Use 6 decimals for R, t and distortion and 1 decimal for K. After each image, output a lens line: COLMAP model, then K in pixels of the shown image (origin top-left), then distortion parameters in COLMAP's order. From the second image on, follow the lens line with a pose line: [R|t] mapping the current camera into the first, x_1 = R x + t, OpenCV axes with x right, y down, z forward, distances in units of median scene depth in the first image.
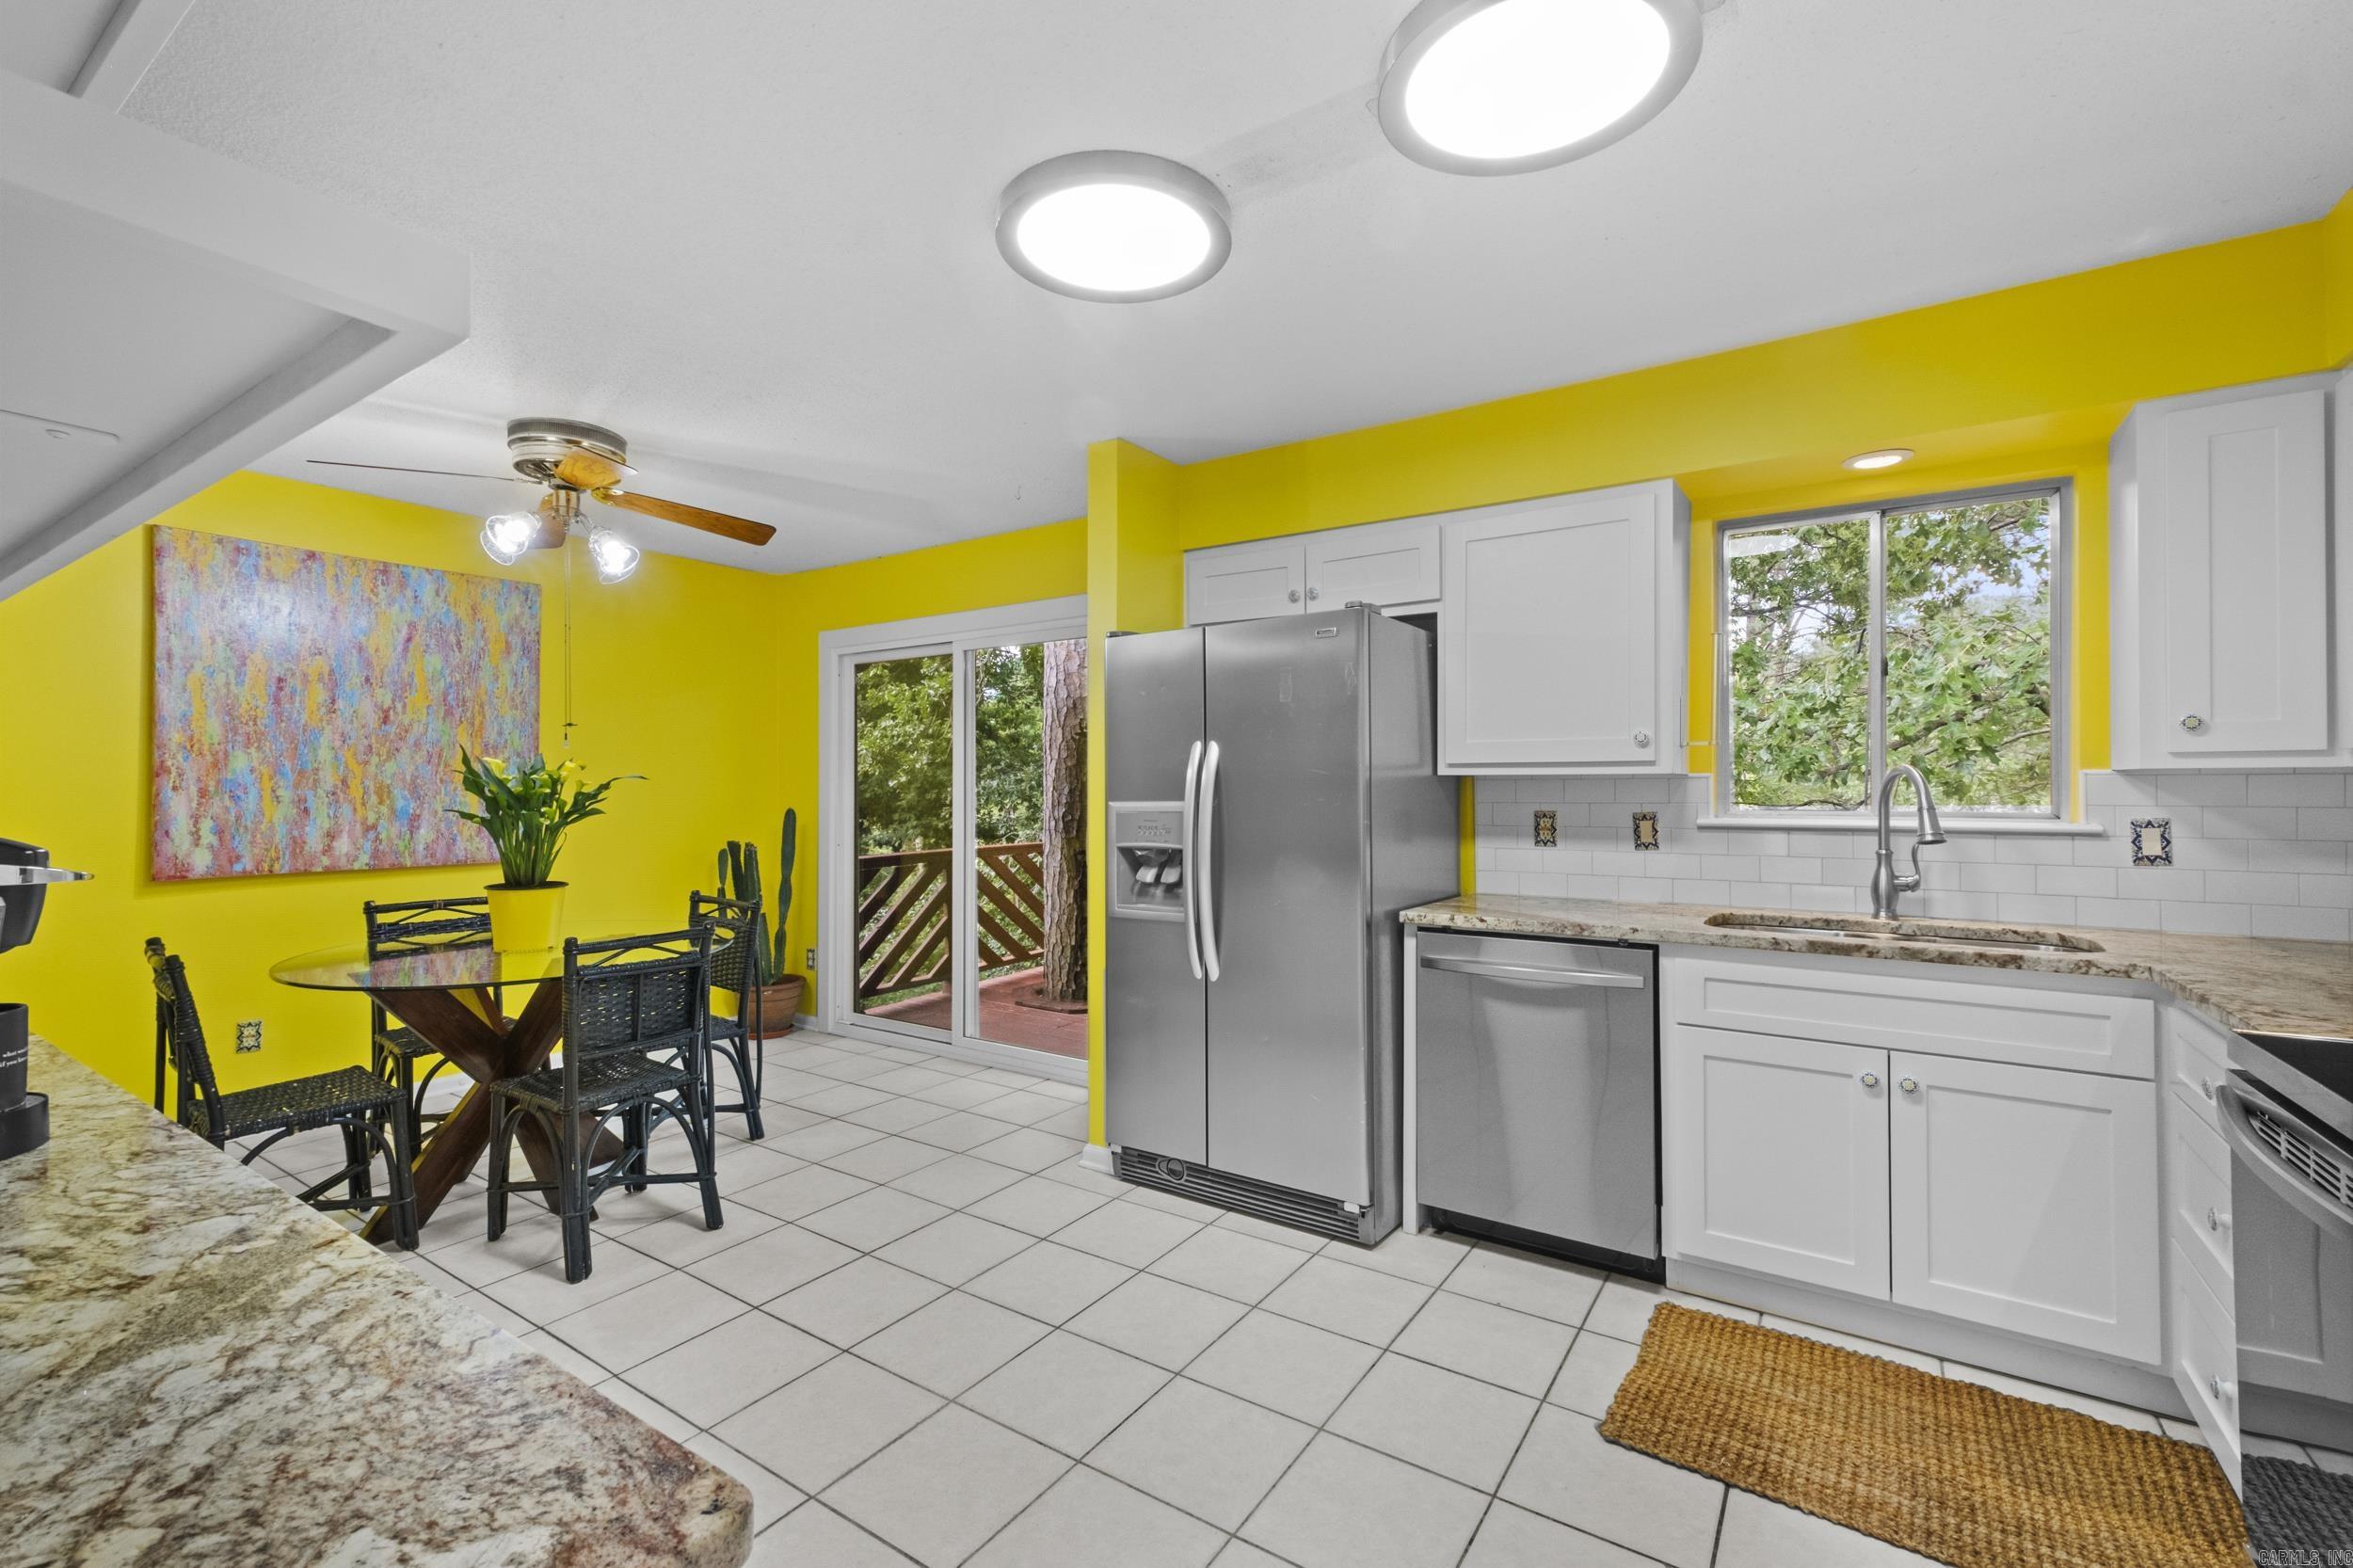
lens RADIAL K [[1023.1, 0, 1158.5], [0, 1023.1, 776.5], [0, 0, 1]] dist [0.010845, -0.000363]
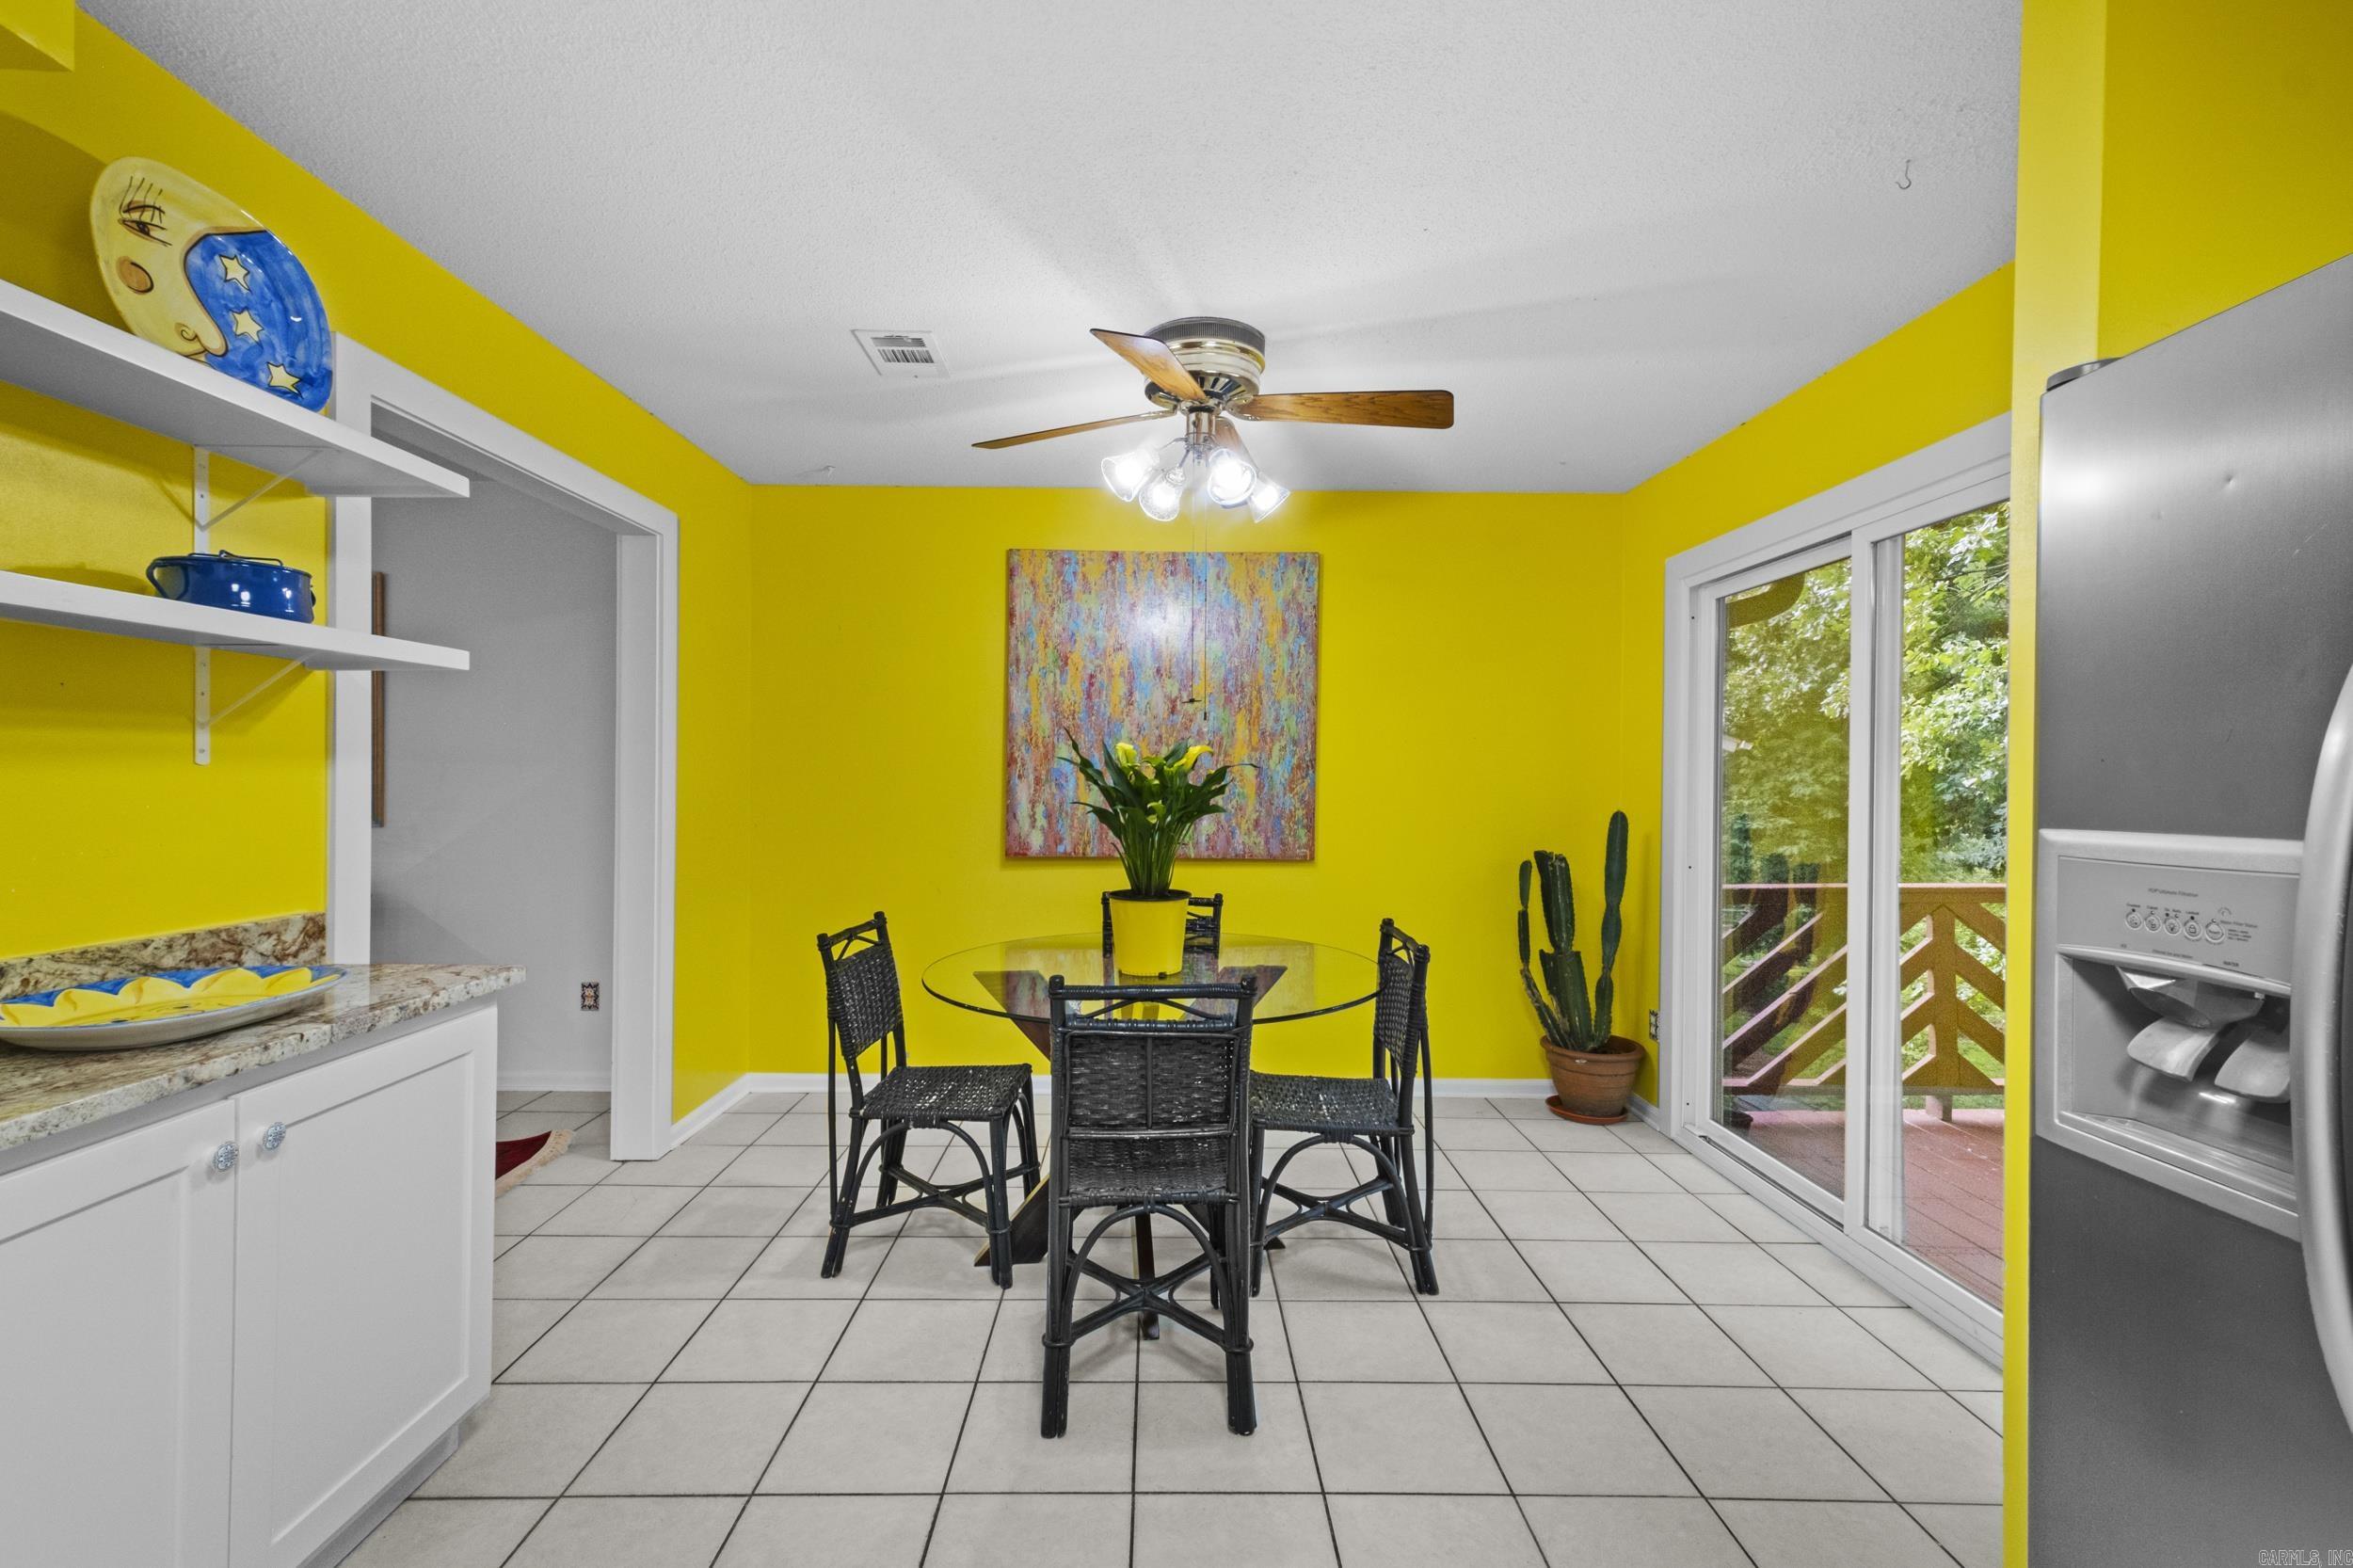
lens RADIAL K [[1023.1, 0, 1159.7], [0, 1023.1, 779.3], [0, 0, 1]] dist [0.010845, -0.000363]
pose [[0.571727, 0.008720, -0.820398, 0.067247], [-0.002095, 0.999956, 0.009168, 0.003848], [0.820441, -0.003523, 0.571720, 0.459105]]
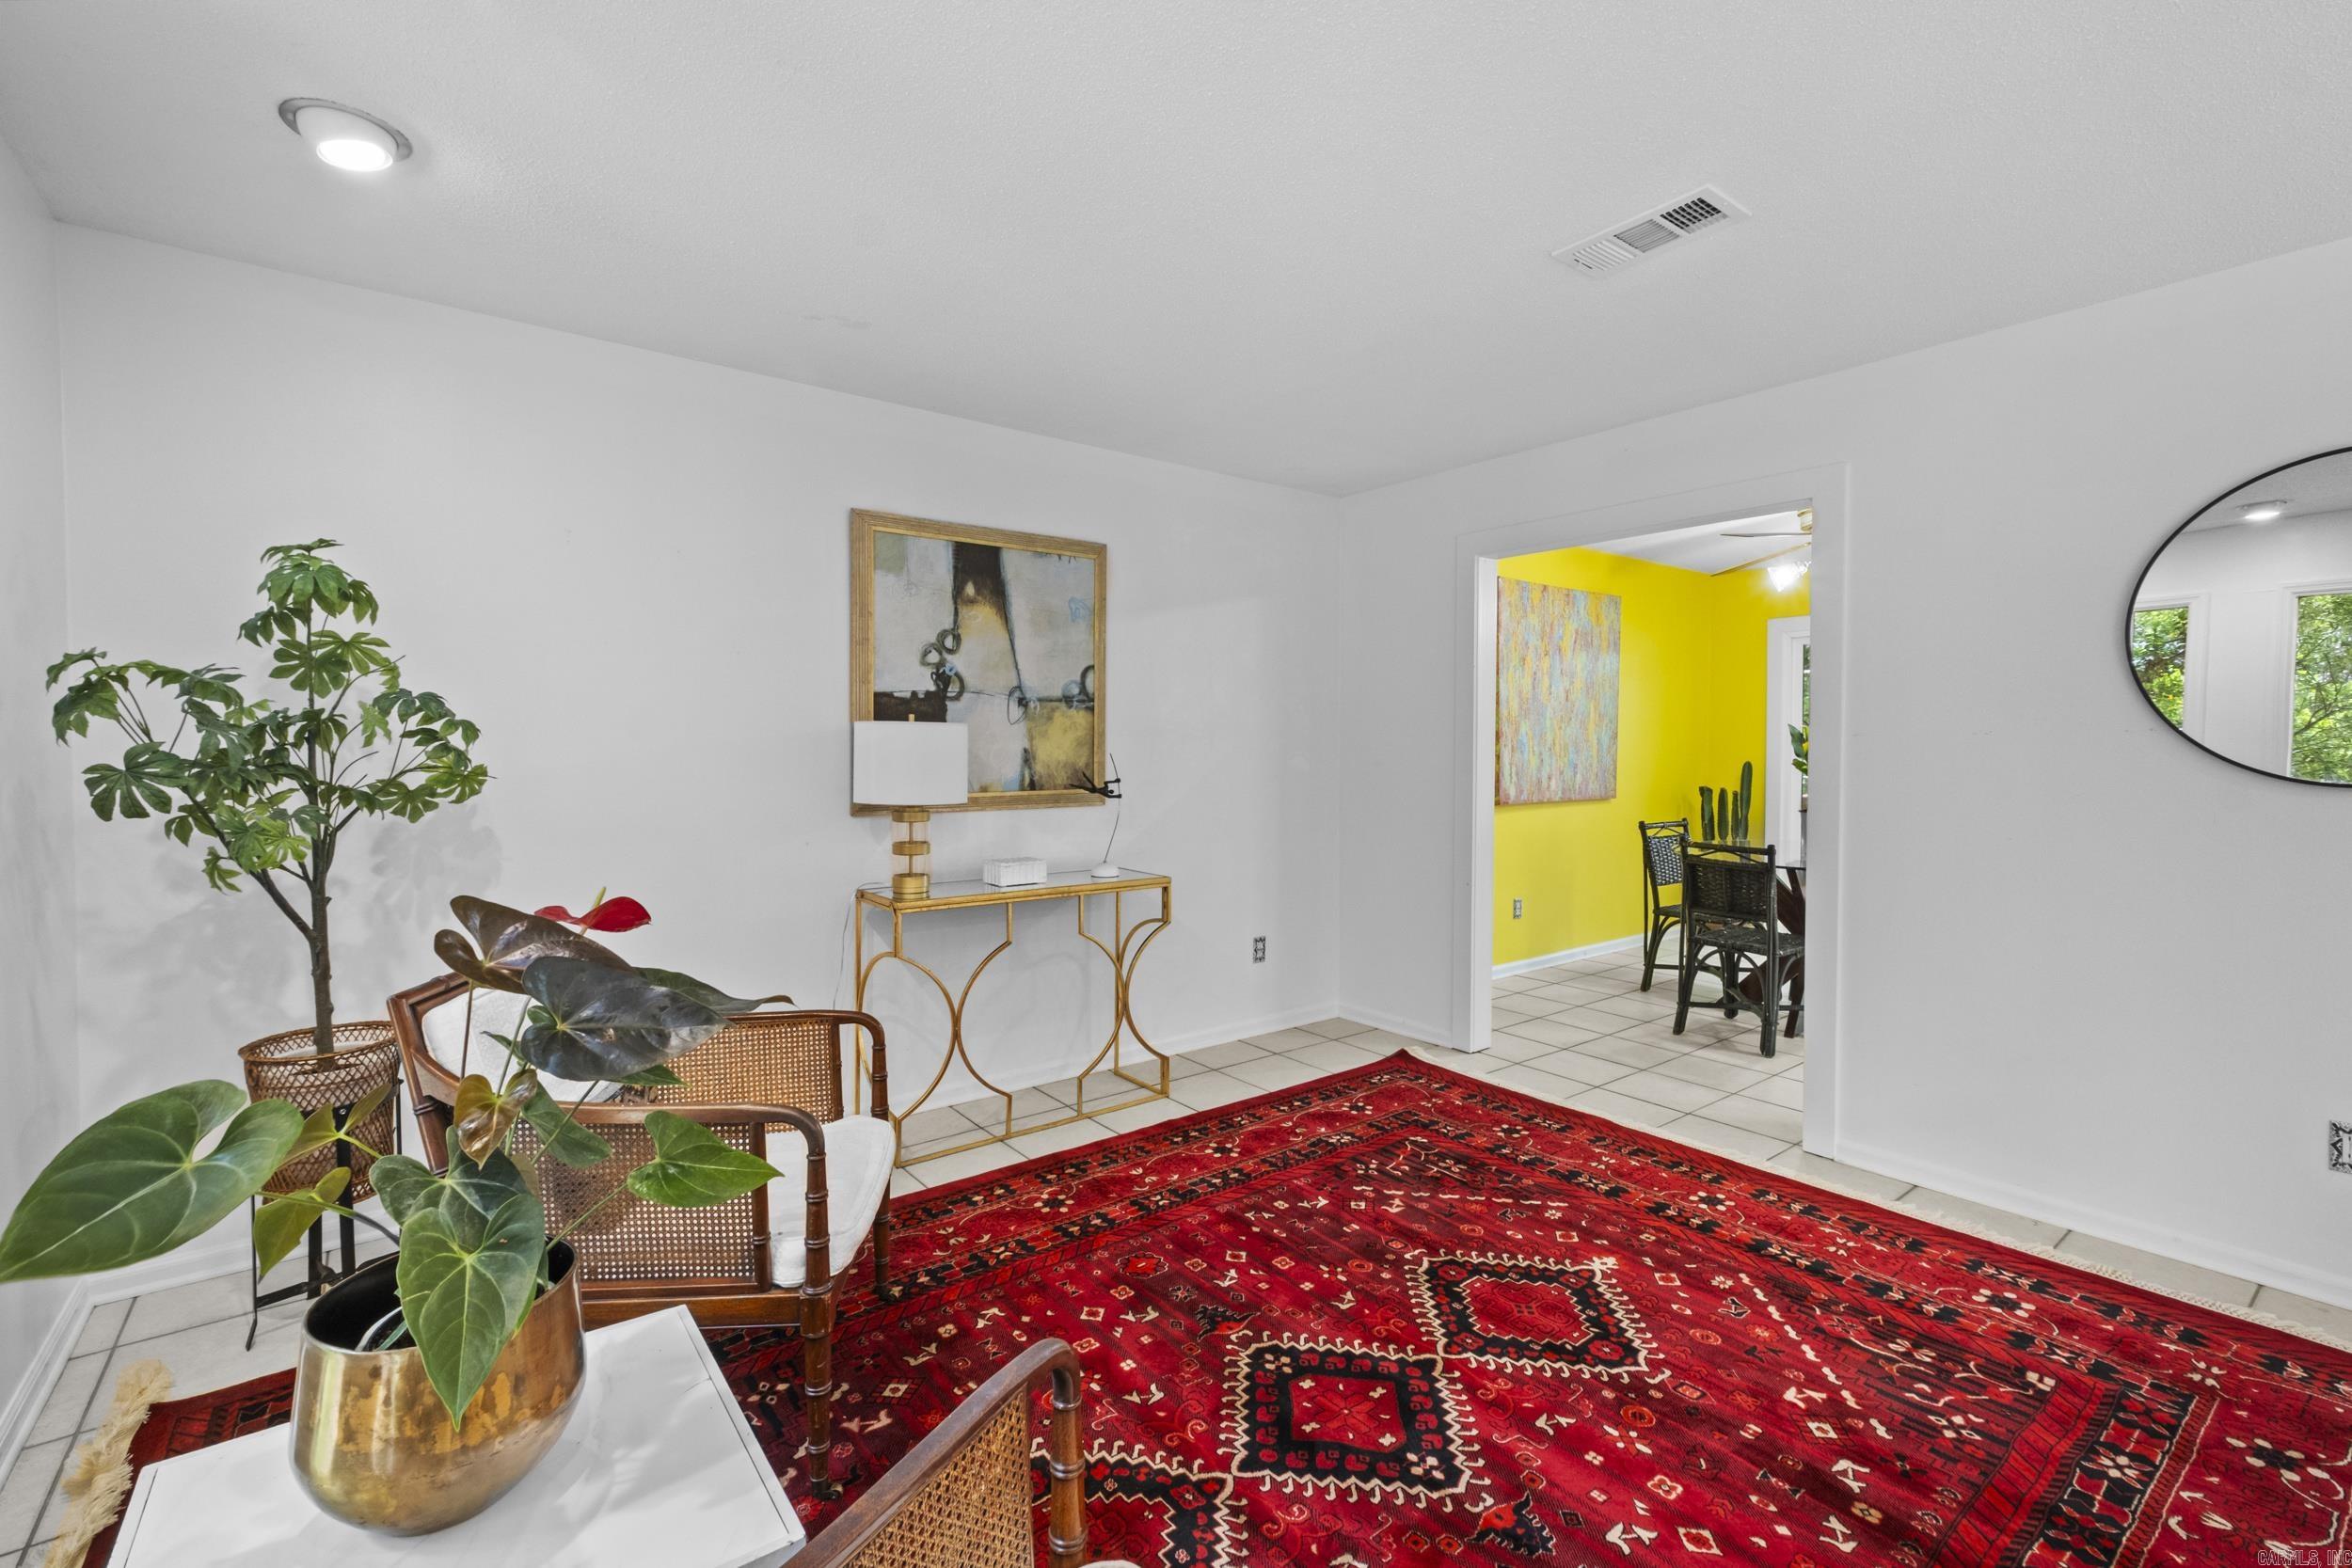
lens RADIAL K [[1022.5, 0, 1163.3], [0, 1022.5, 774.7], [0, 0, 1]] dist [0.010845, -0.000363]
pose [[0.951150, 0.009378, -0.308587, -0.928451], [0.003017, 0.999209, 0.039664, -0.007163], [0.308715, -0.038657, 0.950369, -0.598914]]
